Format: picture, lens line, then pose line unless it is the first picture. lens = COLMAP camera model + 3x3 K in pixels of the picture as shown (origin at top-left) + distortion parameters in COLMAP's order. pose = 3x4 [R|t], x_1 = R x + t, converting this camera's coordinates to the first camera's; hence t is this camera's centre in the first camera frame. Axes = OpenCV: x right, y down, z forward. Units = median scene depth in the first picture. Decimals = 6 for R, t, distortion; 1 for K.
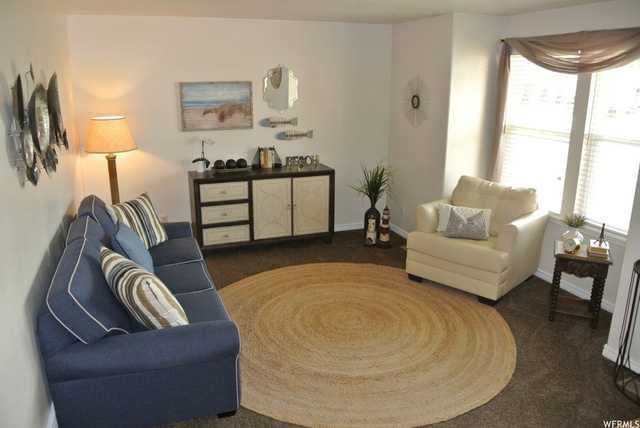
lens RADIAL K [[498.5, 0, 319.9], [0, 498.5, 212.0], [0, 0, 1]] dist [-0.085106, 0.034317]
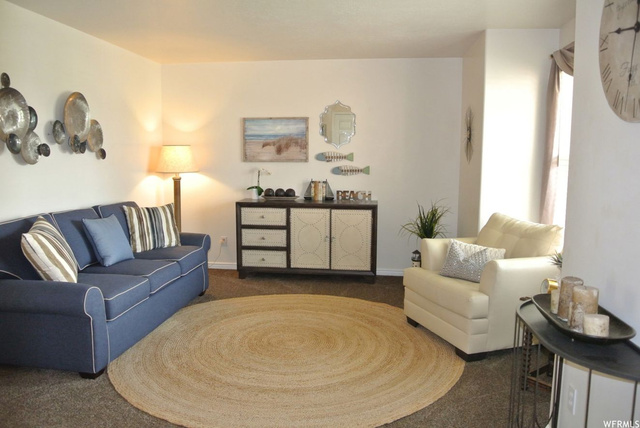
lens RADIAL K [[498.5, 0, 317.0], [0, 498.5, 212.8], [0, 0, 1]] dist [-0.085106, 0.034317]
pose [[0.882141, 0.056068, -0.467636, 0.445974], [-0.127109, 0.984388, -0.121751, 0.073231], [0.453509, 0.166843, 0.875496, 0.134005]]
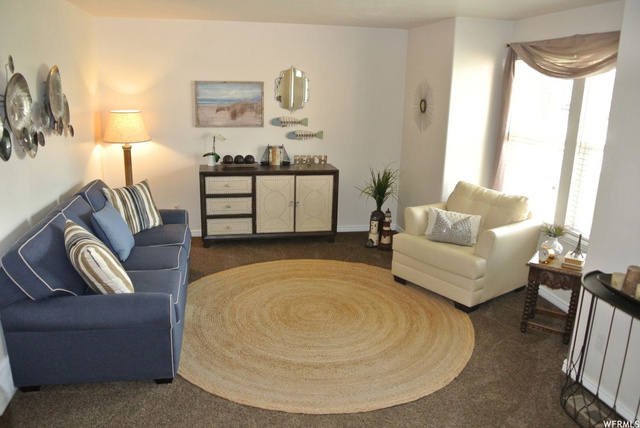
lens RADIAL K [[498.5, 0, 319.5], [0, 498.5, 213.9], [0, 0, 1]] dist [-0.085106, 0.034317]
pose [[0.987761, 0.060487, -0.143767, 0.169700], [-0.062237, 0.998032, -0.007701, 0.018140], [0.143019, 0.016554, 0.989582, -0.017860]]
